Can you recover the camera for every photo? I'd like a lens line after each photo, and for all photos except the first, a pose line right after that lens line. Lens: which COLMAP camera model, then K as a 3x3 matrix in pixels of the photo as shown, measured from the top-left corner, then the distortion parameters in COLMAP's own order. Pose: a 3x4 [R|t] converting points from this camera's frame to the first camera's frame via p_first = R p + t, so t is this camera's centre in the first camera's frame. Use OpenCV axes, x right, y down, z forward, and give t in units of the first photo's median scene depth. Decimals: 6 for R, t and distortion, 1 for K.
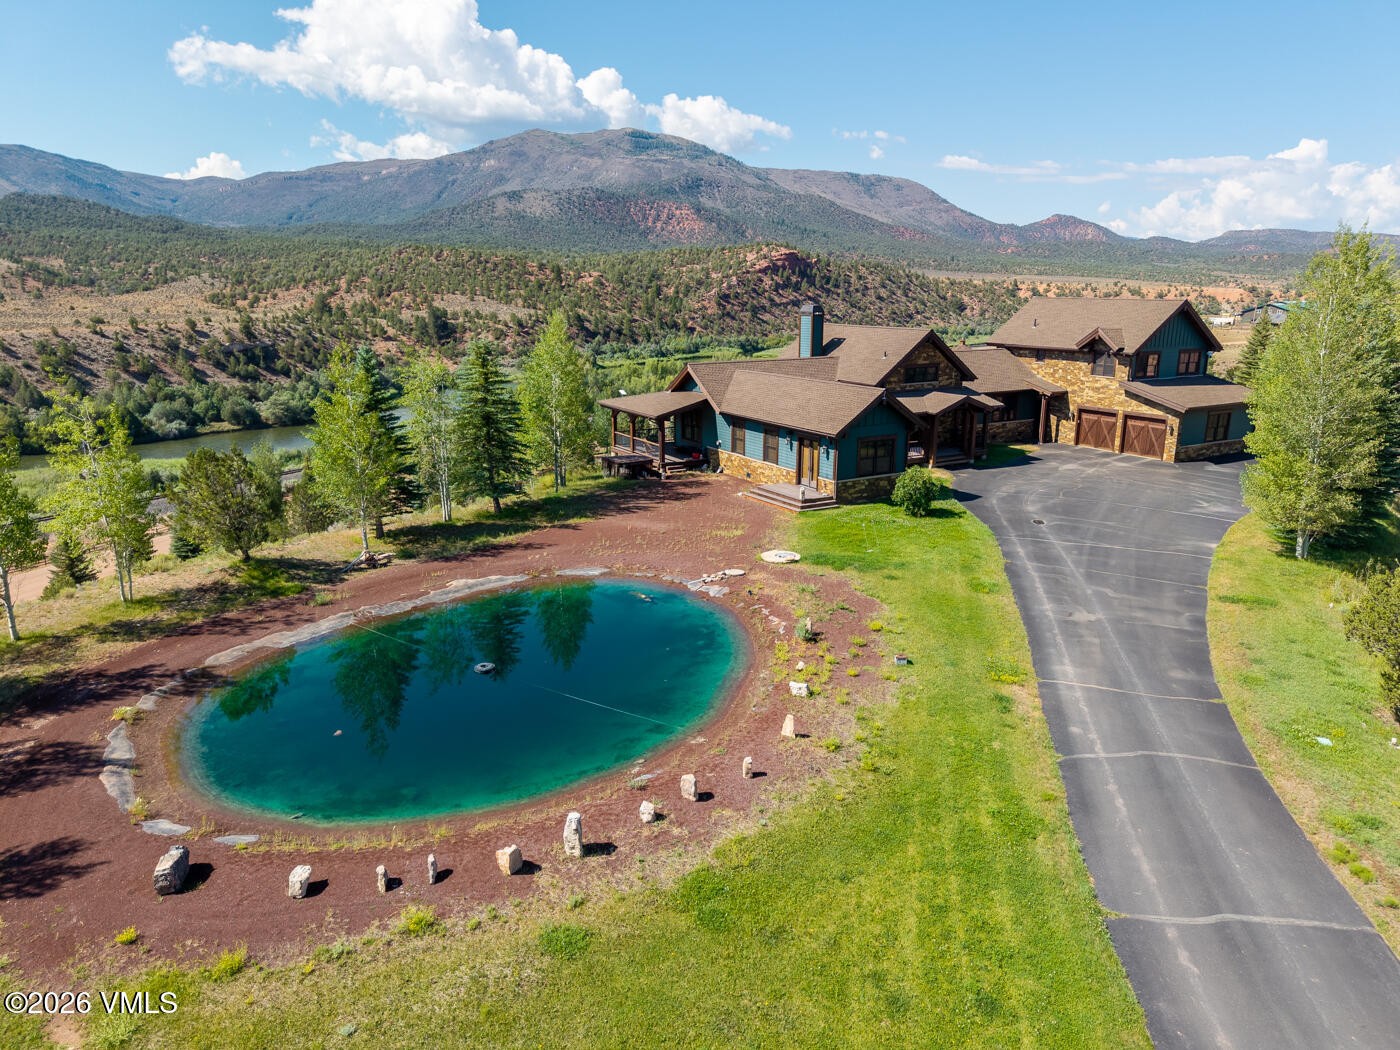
lens RADIAL K [[942.4, 0, 699.3], [0, 942.4, 529.9], [0, 0, 1]] dist [0.027984, -0.030240]
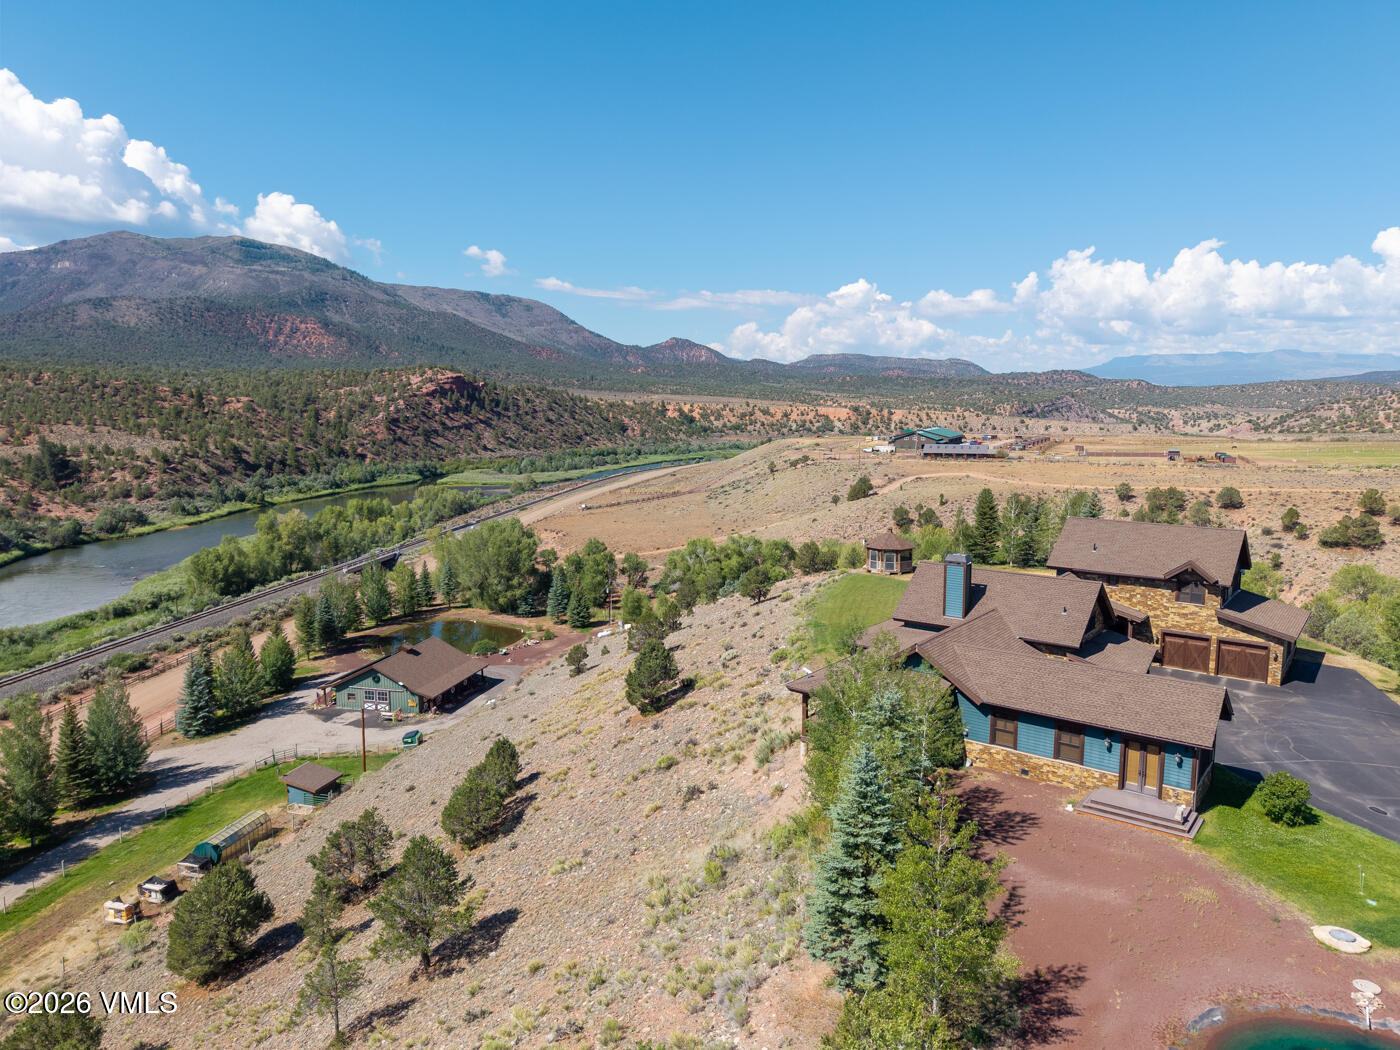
lens RADIAL K [[942.4, 0, 700.8], [0, 942.4, 534.9], [0, 0, 1]] dist [0.027984, -0.030240]
pose [[0.928196, -0.054360, 0.368099, -0.059452], [0.094149, 0.991391, -0.090999, -0.024727], [-0.359983, 0.119121, 0.925323, 0.026898]]
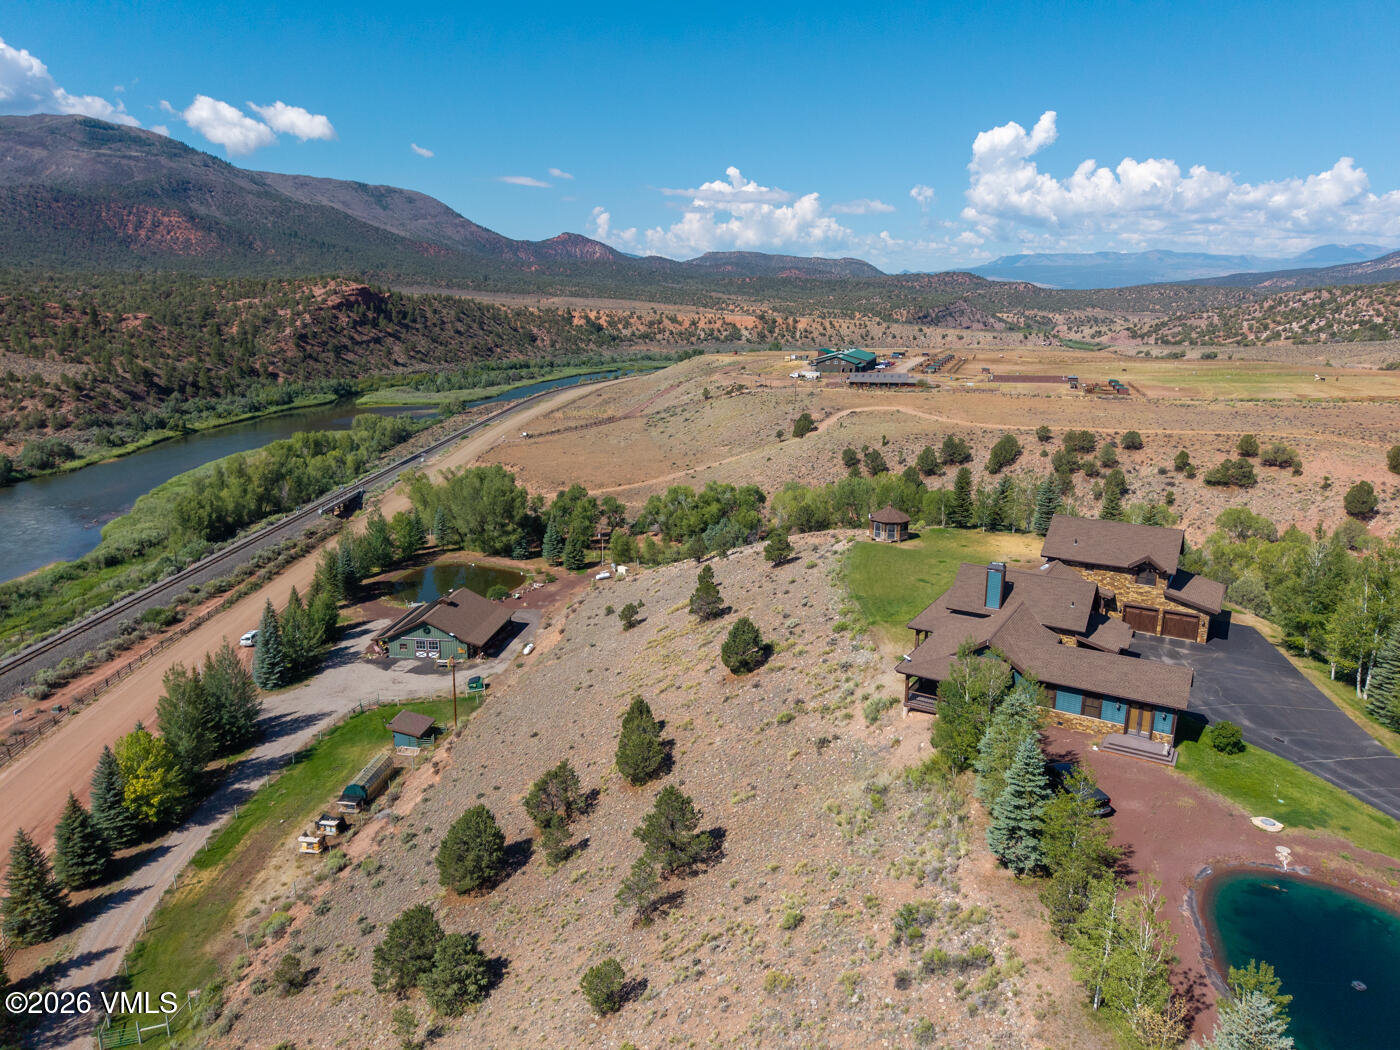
lens RADIAL K [[942.4, 0, 700.3], [0, 942.4, 538.2], [0, 0, 1]] dist [0.027984, -0.030240]
pose [[0.881103, -0.115990, 0.458480, -0.107051], [0.115890, 0.992854, 0.028464, -0.045364], [-0.458506, 0.028054, 0.888249, 0.002307]]
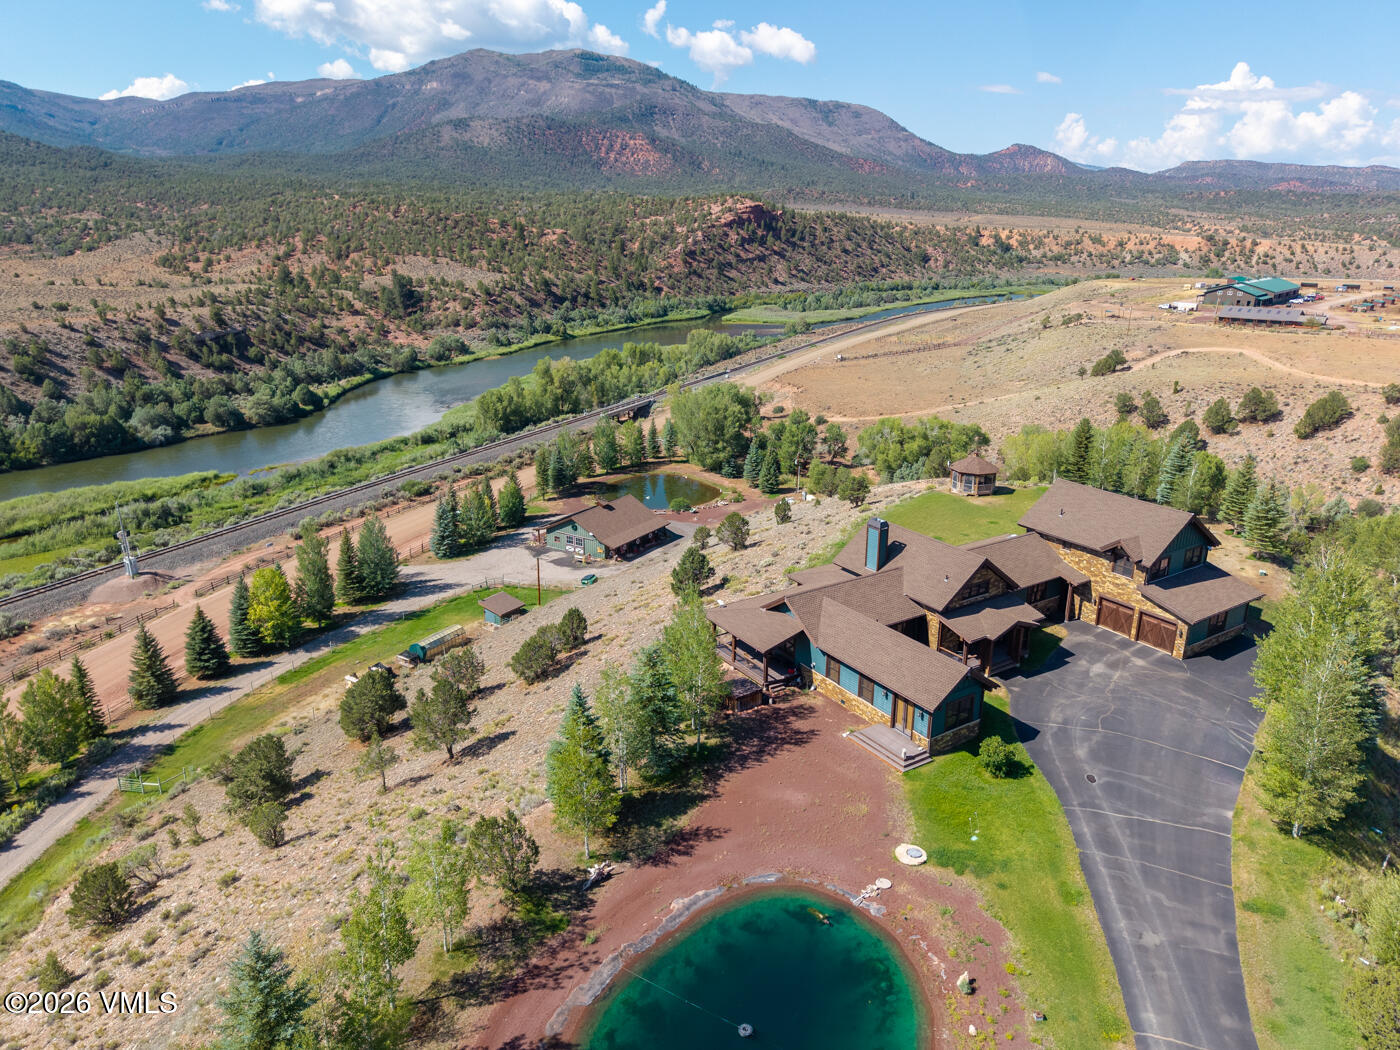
lens RADIAL K [[942.4, 0, 701.5], [0, 942.4, 556.8], [0, 0, 1]] dist [0.027984, -0.030240]
pose [[0.998720, -0.014081, 0.048581, -0.019802], [0.009284, 0.995183, 0.097590, -0.039069], [-0.049721, -0.097014, 0.994040, -0.018363]]
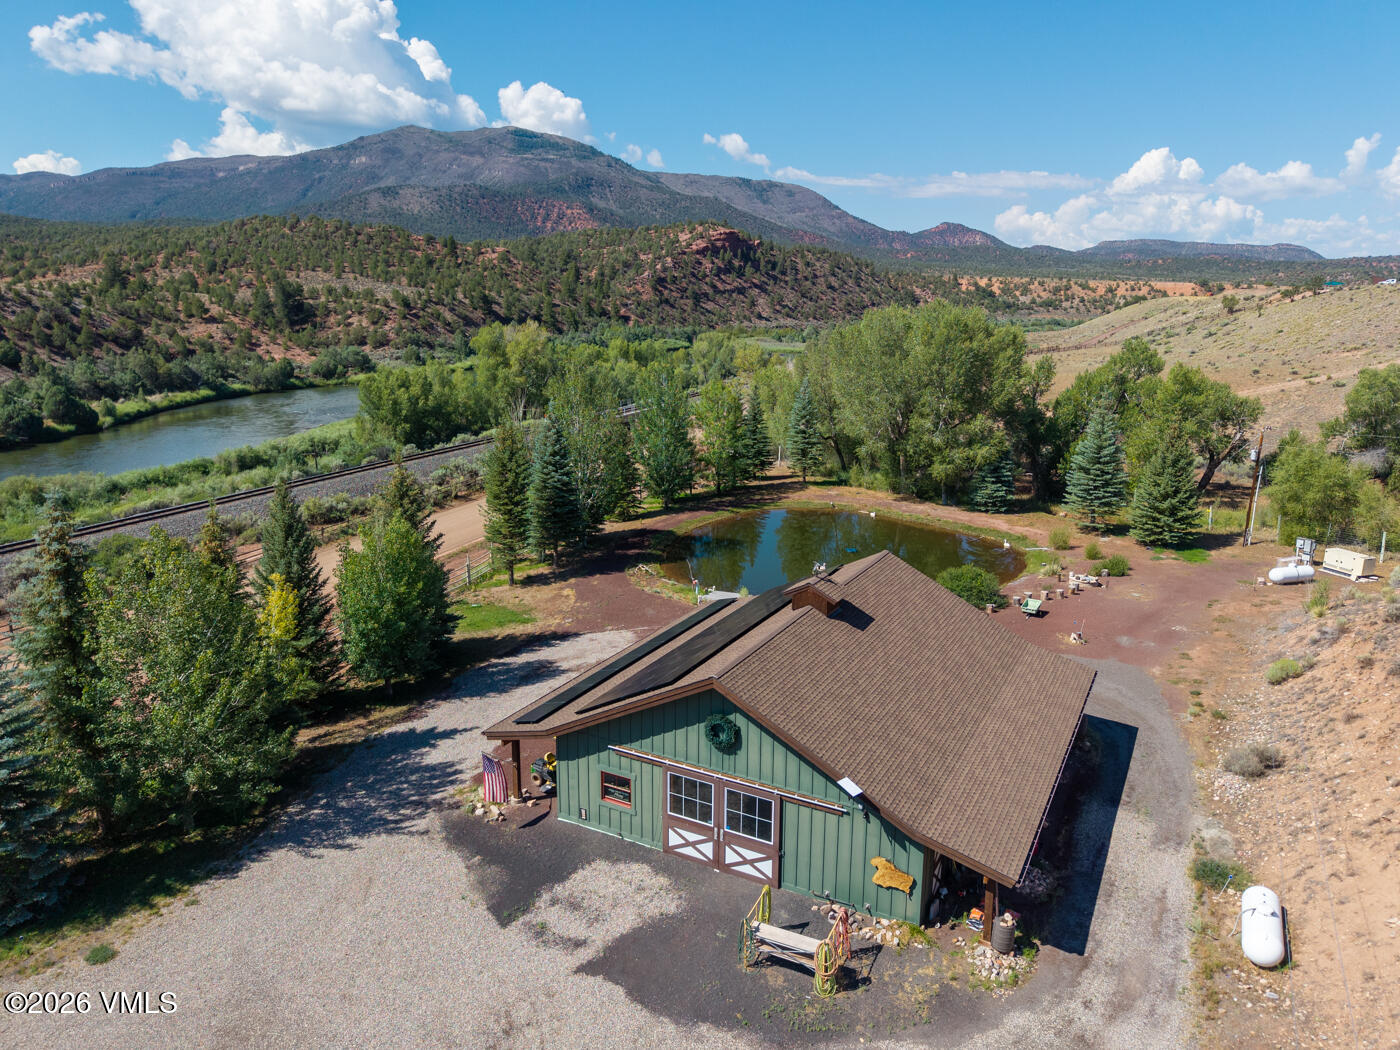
lens RADIAL K [[942.4, 0, 700.1], [0, 942.4, 531.1], [0, 0, 1]] dist [0.027984, -0.030240]
pose [[0.992717, -0.028321, 0.117094, -0.056460], [0.029576, 0.999522, -0.008993, -0.029724], [-0.116784, 0.012391, 0.993080, 0.255821]]
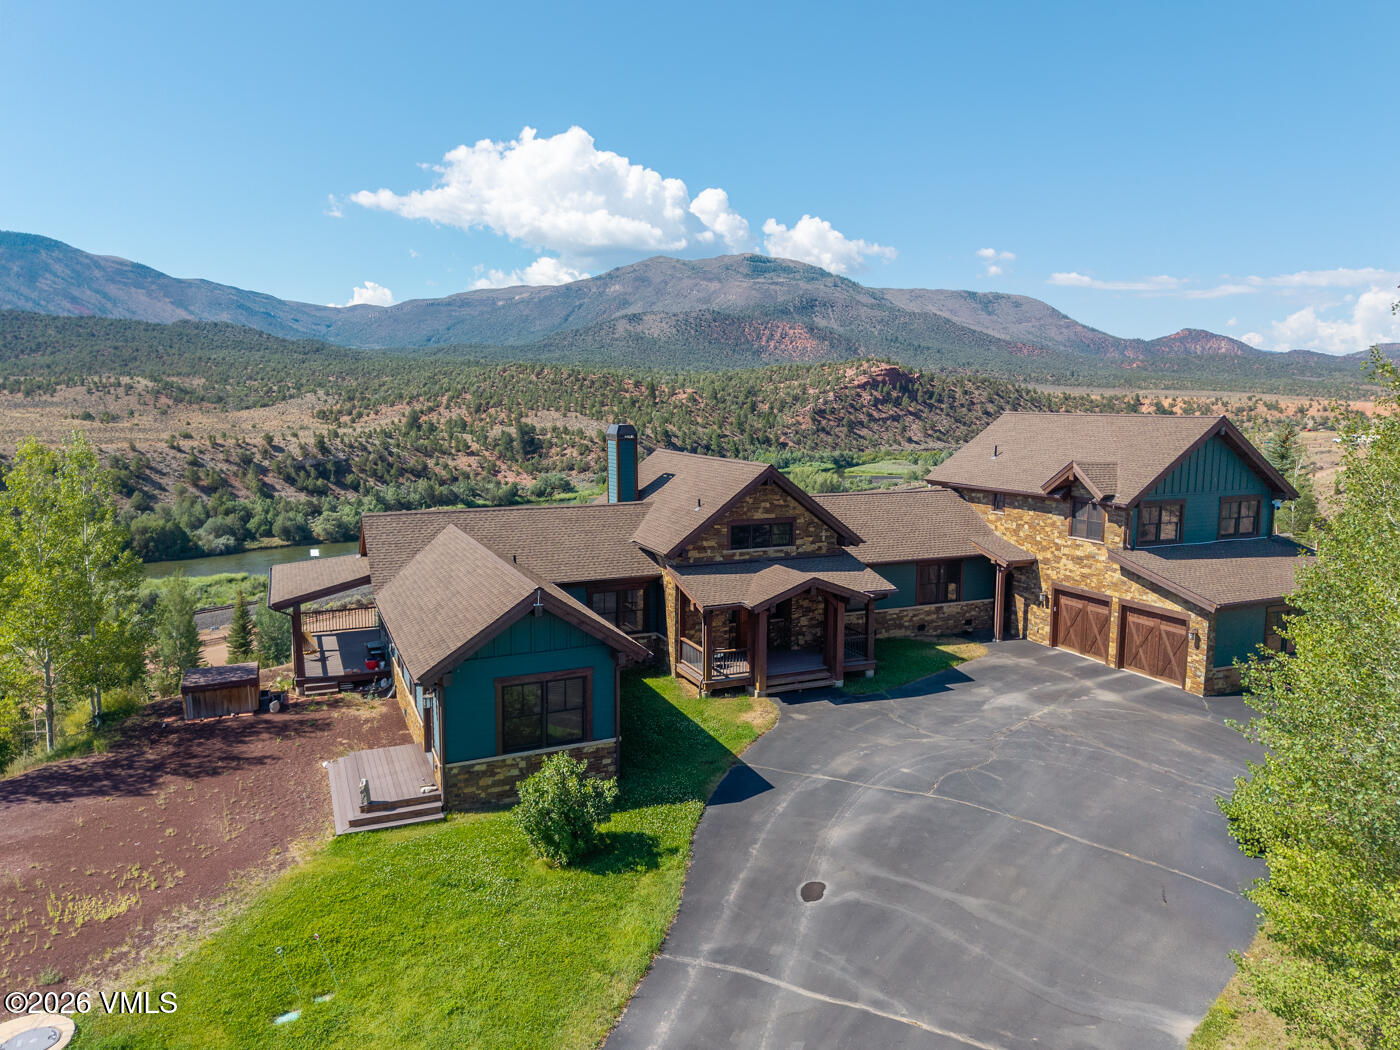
lens RADIAL K [[942.4, 0, 701.6], [0, 942.4, 538.7], [0, 0, 1]] dist [0.027984, -0.030240]
pose [[0.992651, 0.015496, -0.120016, 0.032447], [-0.028445, 0.993858, -0.106943, -0.011574], [0.117621, 0.109571, 0.986995, 0.047419]]
